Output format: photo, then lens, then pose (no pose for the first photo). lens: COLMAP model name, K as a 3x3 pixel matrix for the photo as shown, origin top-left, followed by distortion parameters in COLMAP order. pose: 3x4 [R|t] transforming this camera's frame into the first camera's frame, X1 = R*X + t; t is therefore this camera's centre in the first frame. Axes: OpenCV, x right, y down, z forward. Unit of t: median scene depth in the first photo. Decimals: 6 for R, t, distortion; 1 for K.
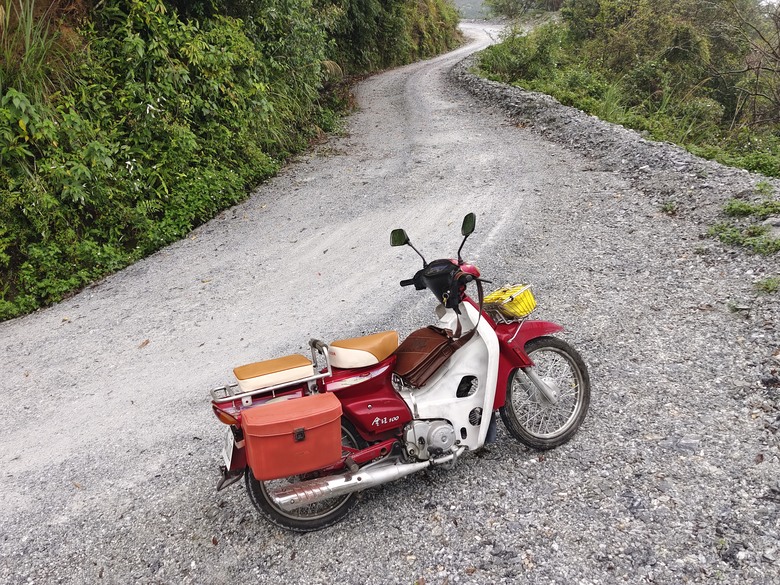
lens RADIAL K [[688.3, 0, 392.5], [0, 688.3, 291.9], [0, 0, 1]] dist [-0.043550, -0.010731]
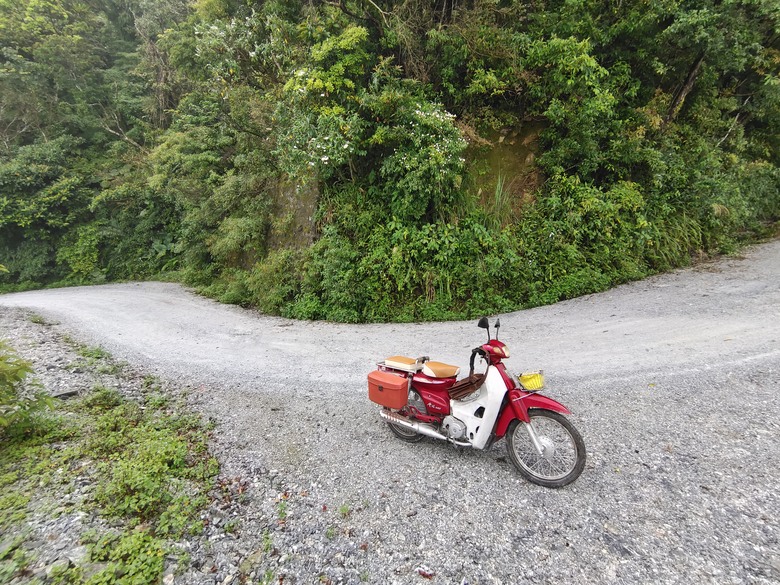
lens RADIAL K [[374.8, 0, 387.8], [0, 374.8, 289.8], [0, 0, 1]] dist [-0.016904, 0.000757]
pose [[0.495937, 0.183915, -0.848659, 0.753122], [-0.247500, 0.966714, 0.064866, -0.172359], [0.832340, 0.177873, 0.524948, 0.238302]]
